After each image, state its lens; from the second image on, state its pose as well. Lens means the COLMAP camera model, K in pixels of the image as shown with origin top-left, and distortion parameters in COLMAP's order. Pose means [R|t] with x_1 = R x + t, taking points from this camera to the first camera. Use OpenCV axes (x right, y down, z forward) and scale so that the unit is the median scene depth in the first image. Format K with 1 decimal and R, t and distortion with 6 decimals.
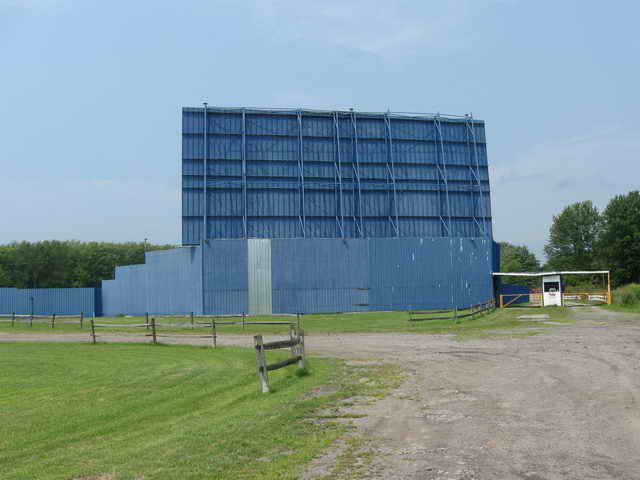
lens RADIAL K [[653.1, 0, 320.0], [0, 653.1, 240.0], [0, 0, 1]] dist [-0.163956, -0.004417]
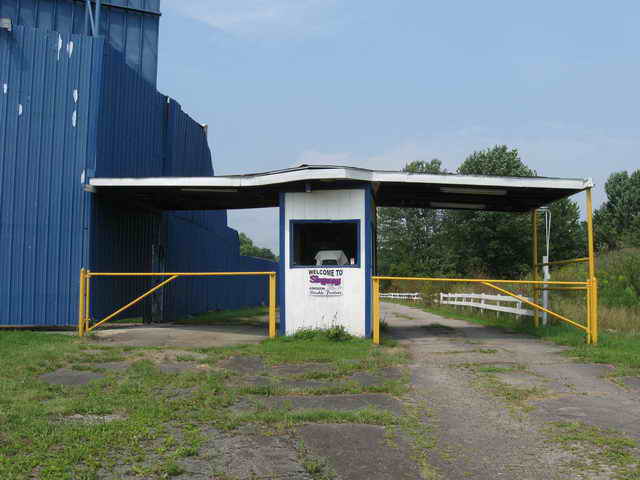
lens RADIAL K [[653.1, 0, 320.0], [0, 653.1, 240.0], [0, 0, 1]] dist [-0.163956, -0.004417]
pose [[0.966404, 0.057144, 0.250597, 0.304877], [-0.059173, 0.998248, 0.000562, 0.071578], [-0.250125, -0.015371, 0.968091, 0.785696]]
